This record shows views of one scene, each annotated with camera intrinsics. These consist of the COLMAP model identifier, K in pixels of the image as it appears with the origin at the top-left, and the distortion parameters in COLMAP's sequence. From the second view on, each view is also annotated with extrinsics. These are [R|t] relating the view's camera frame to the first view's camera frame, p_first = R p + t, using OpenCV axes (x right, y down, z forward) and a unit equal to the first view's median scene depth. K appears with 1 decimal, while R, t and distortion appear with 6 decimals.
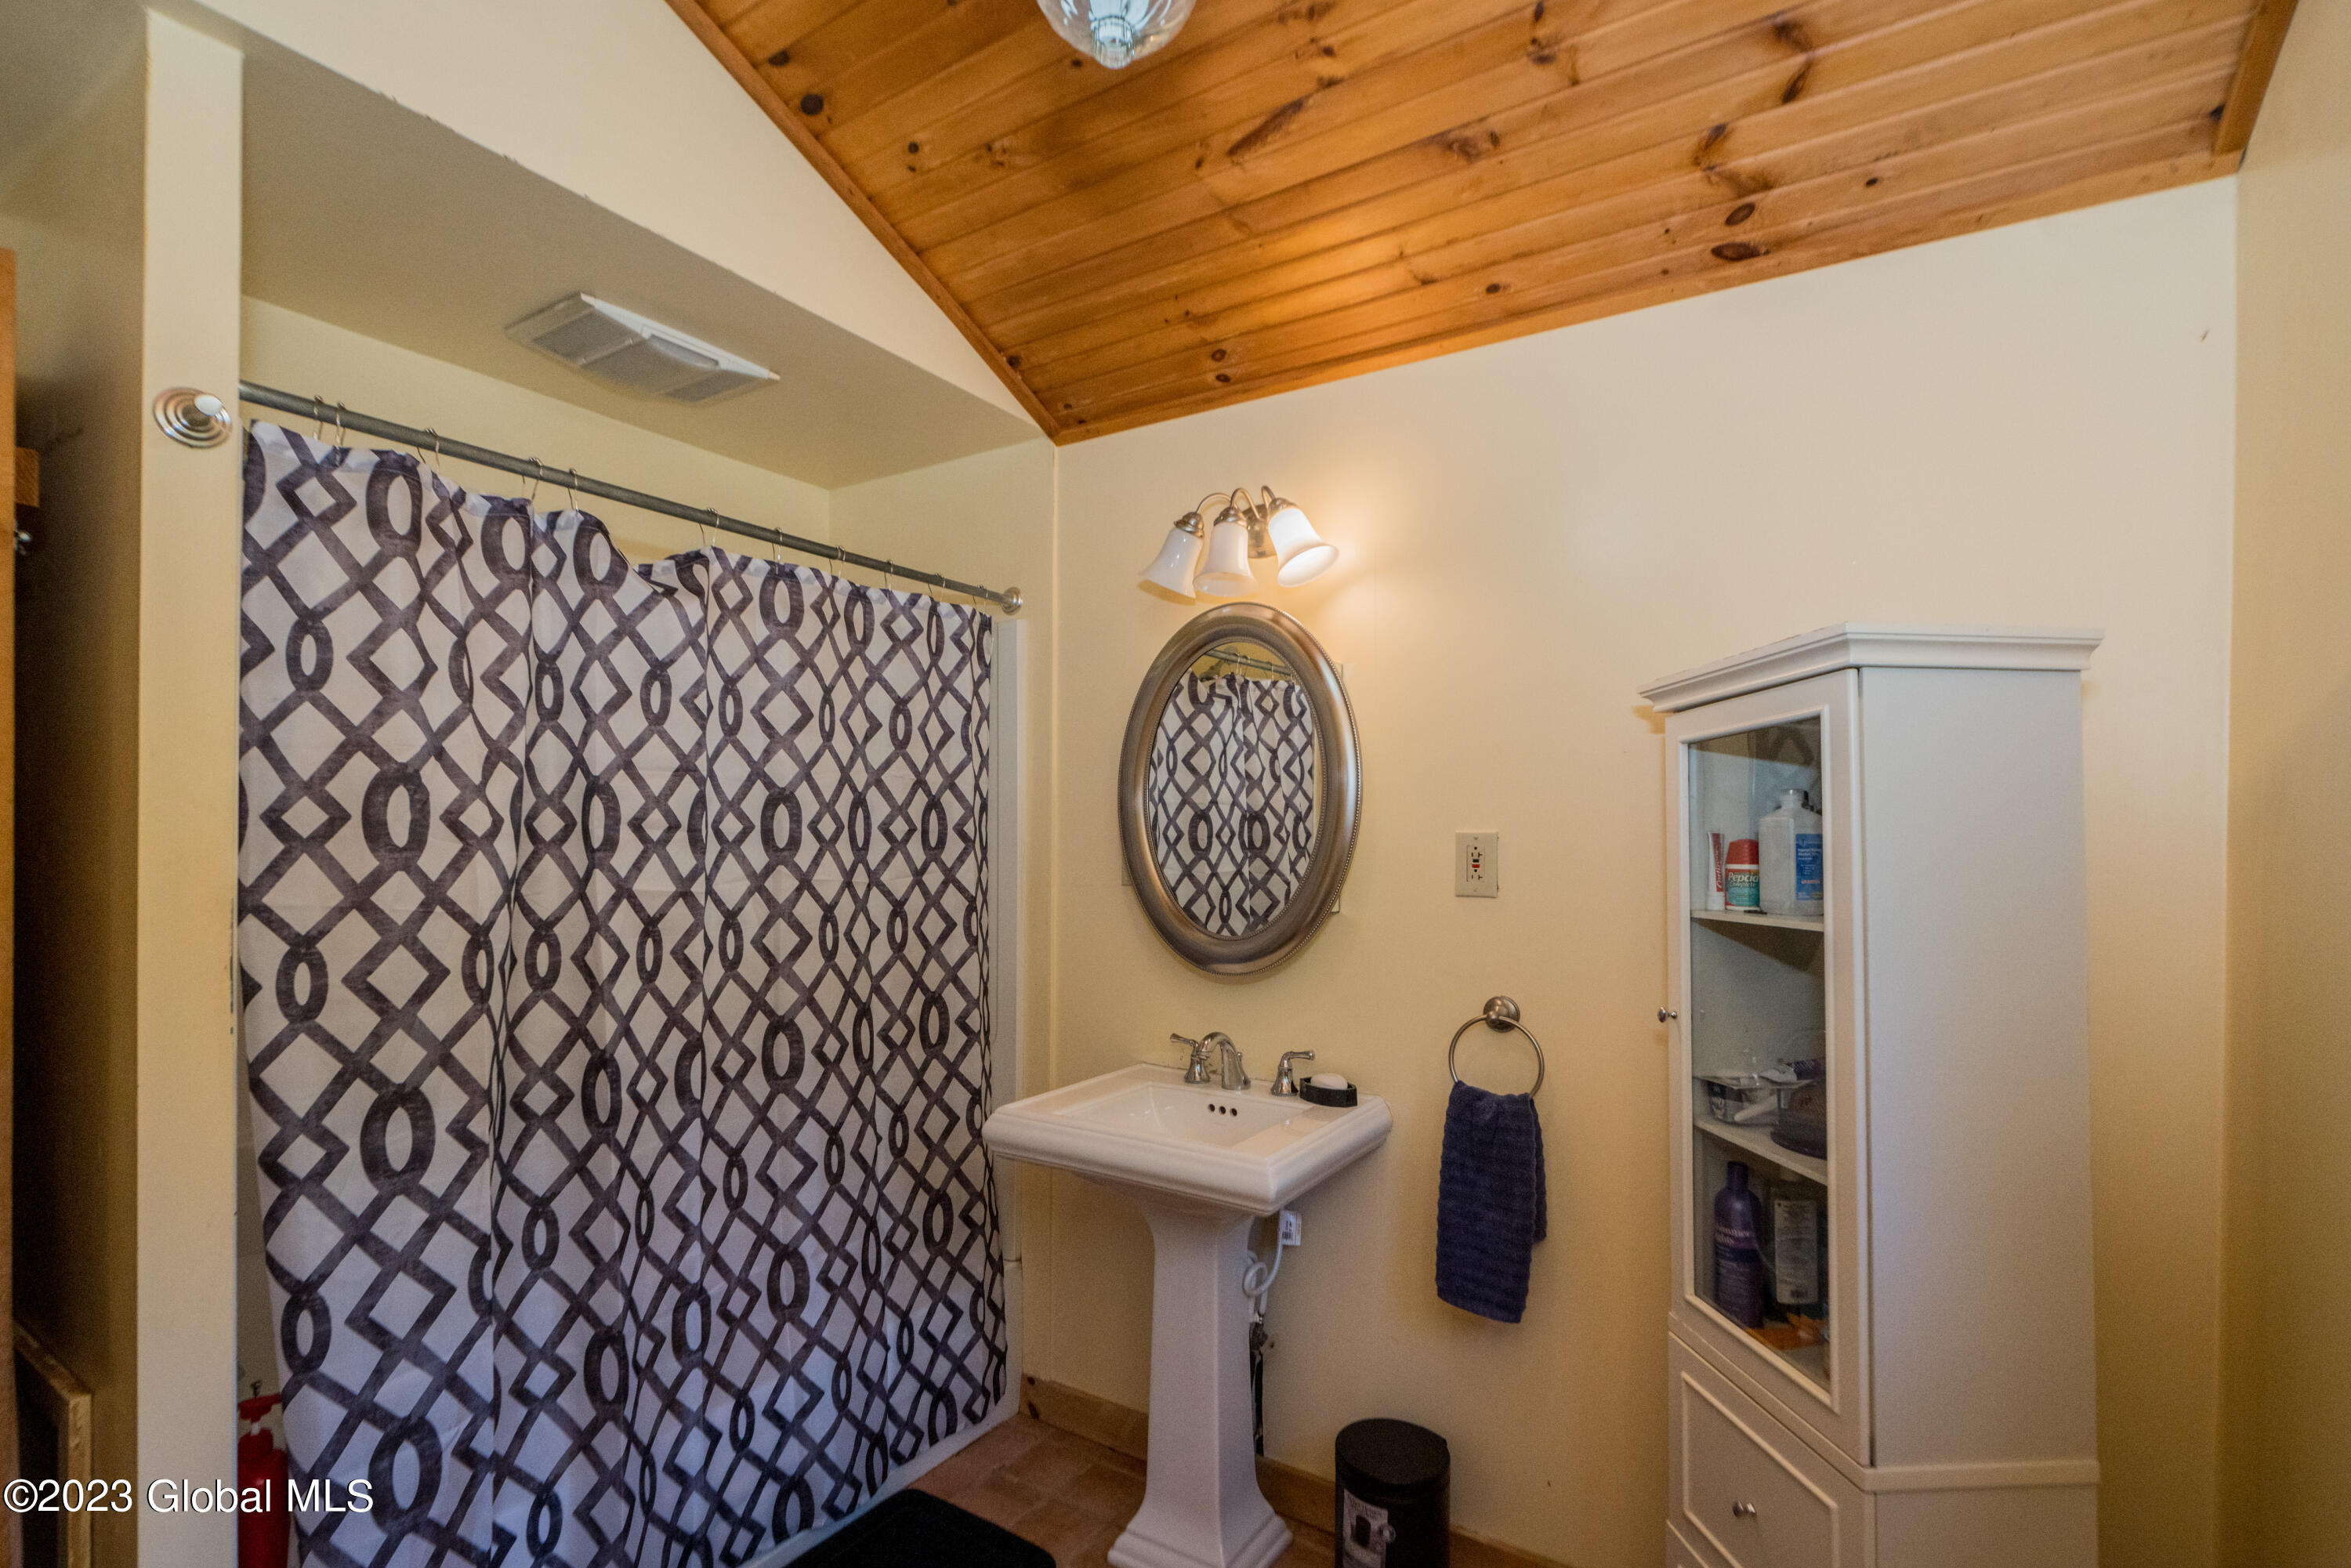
lens RADIAL K [[1061.3, 0, 1182.0], [0, 1061.3, 796.9], [0, 0, 1]] dist [-0.012467, 0.005491]
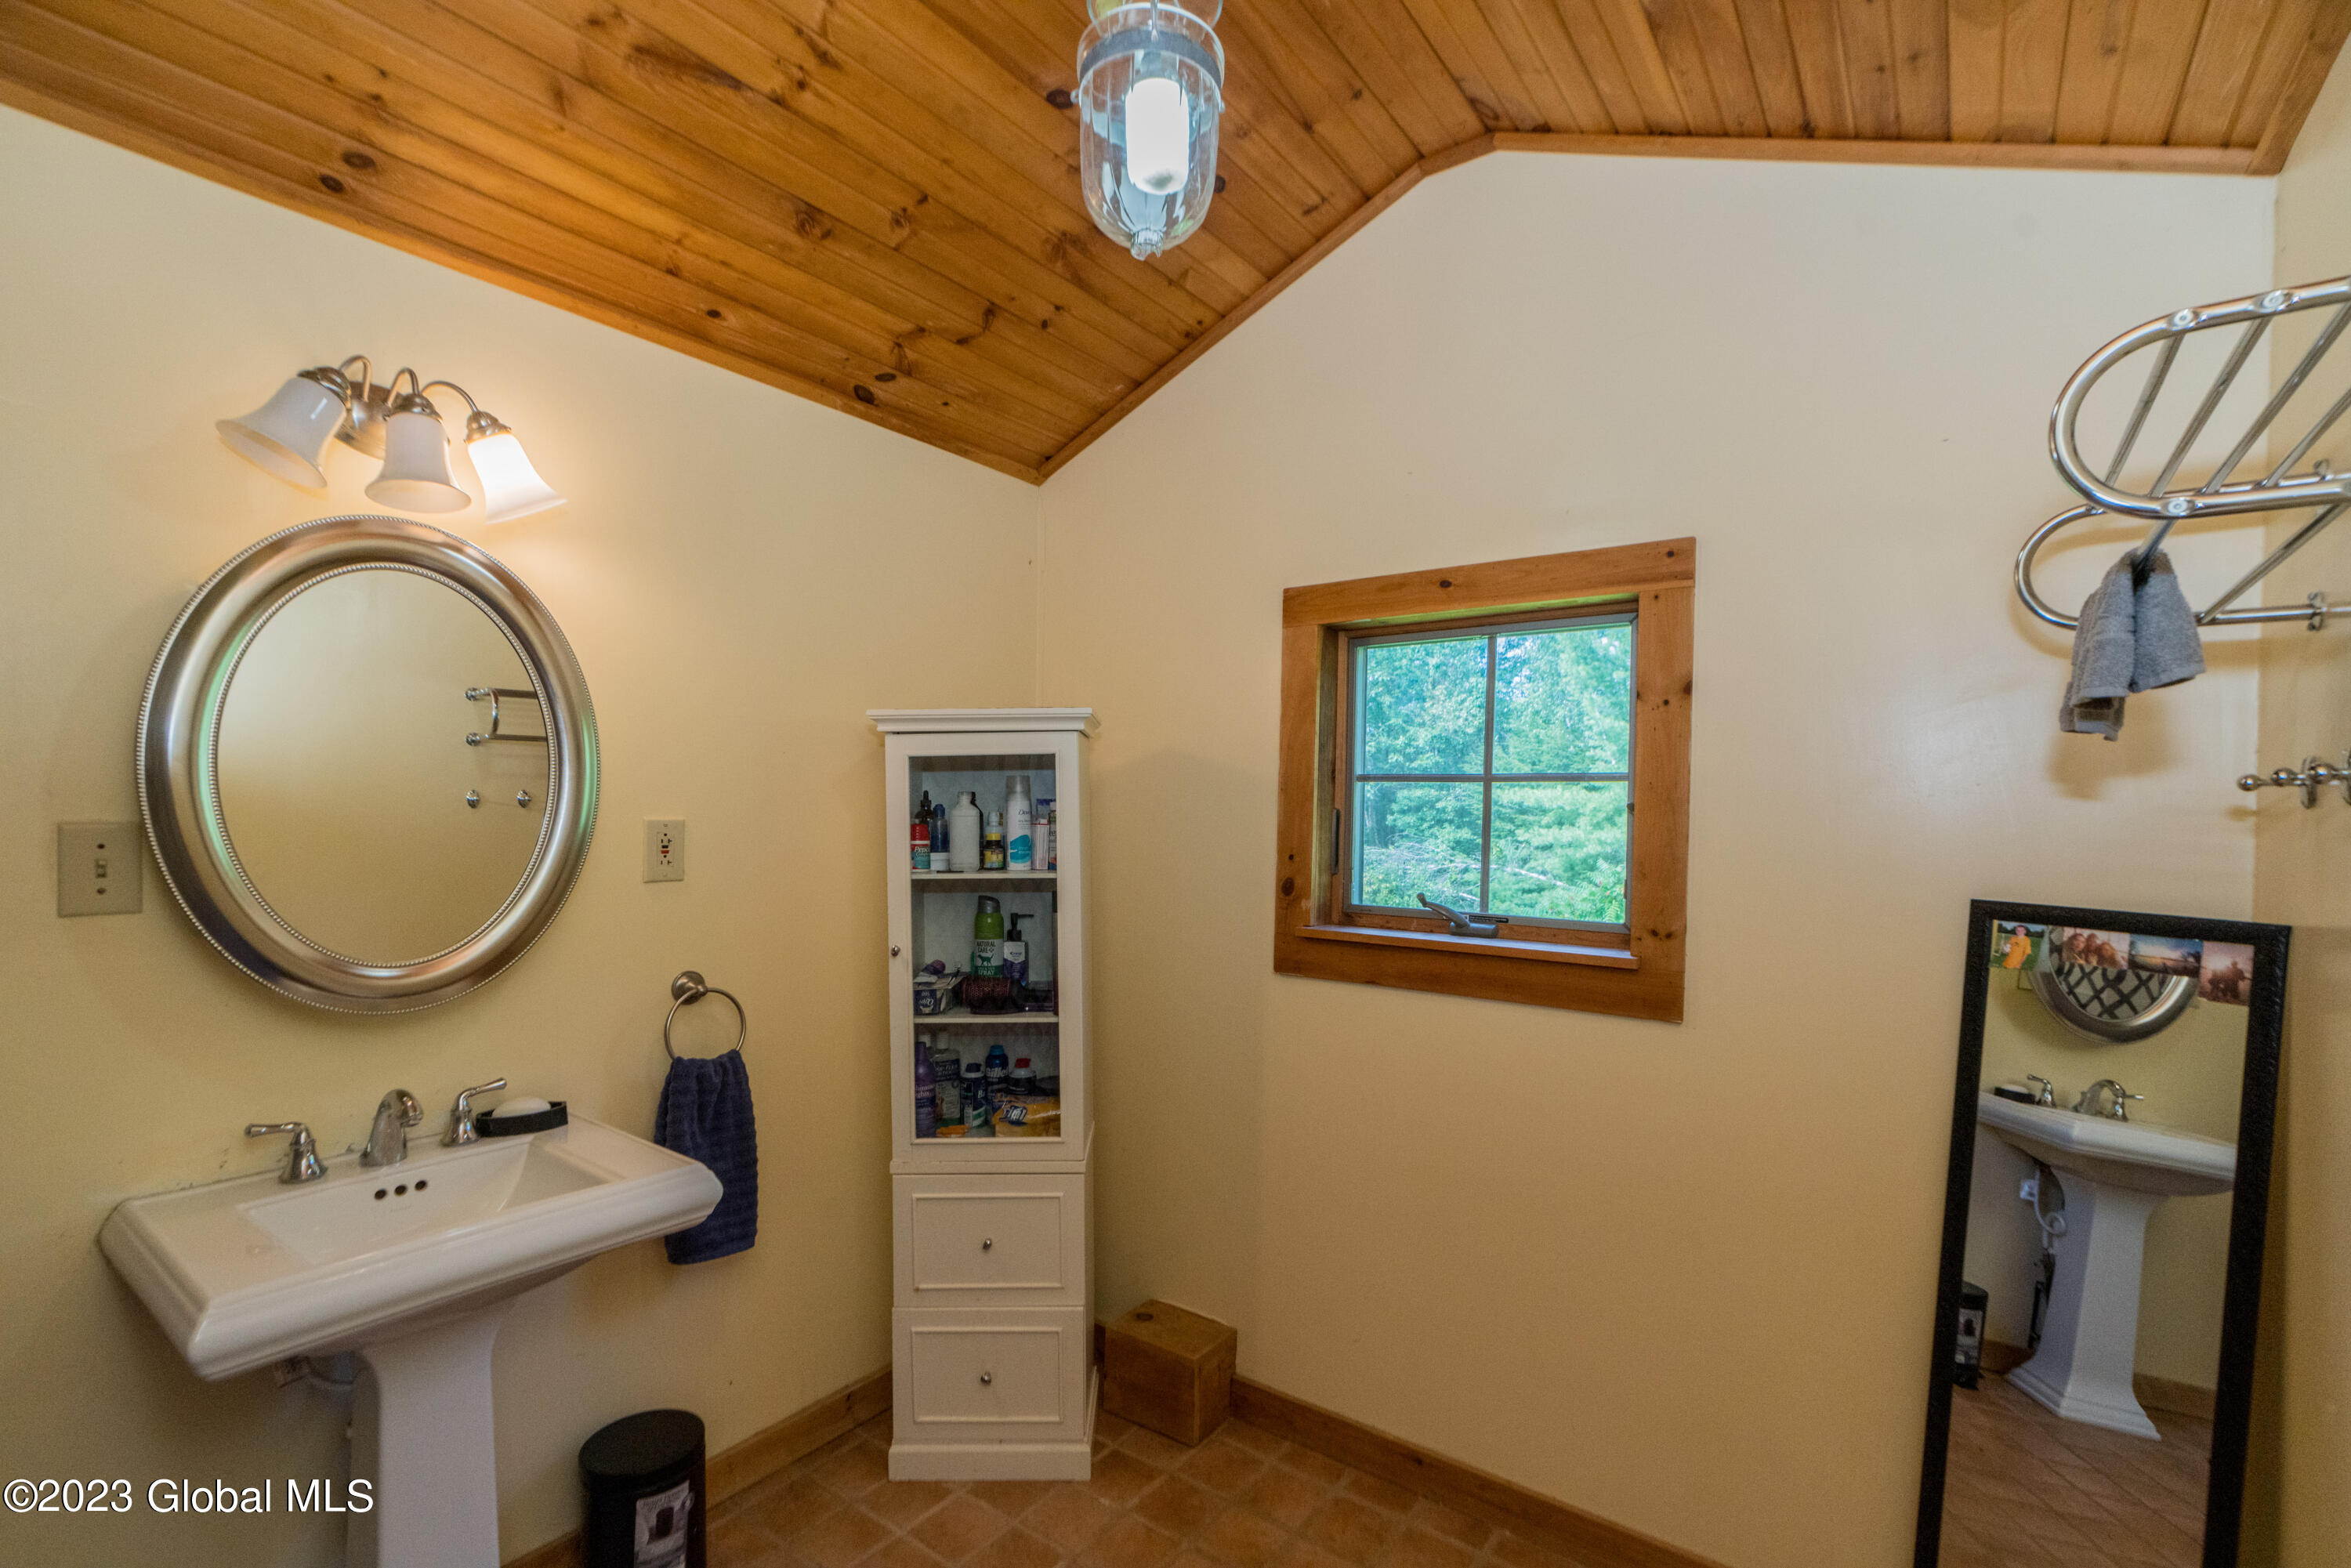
lens RADIAL K [[1061.3, 0, 1167.1], [0, 1061.3, 799.3], [0, 0, 1]] dist [-0.012467, 0.005491]
pose [[0.063714, 0.010187, 0.997916, -0.701028], [-0.031141, 0.999481, -0.008215, 0.007082], [-0.997482, -0.030553, 0.063998, 0.430441]]
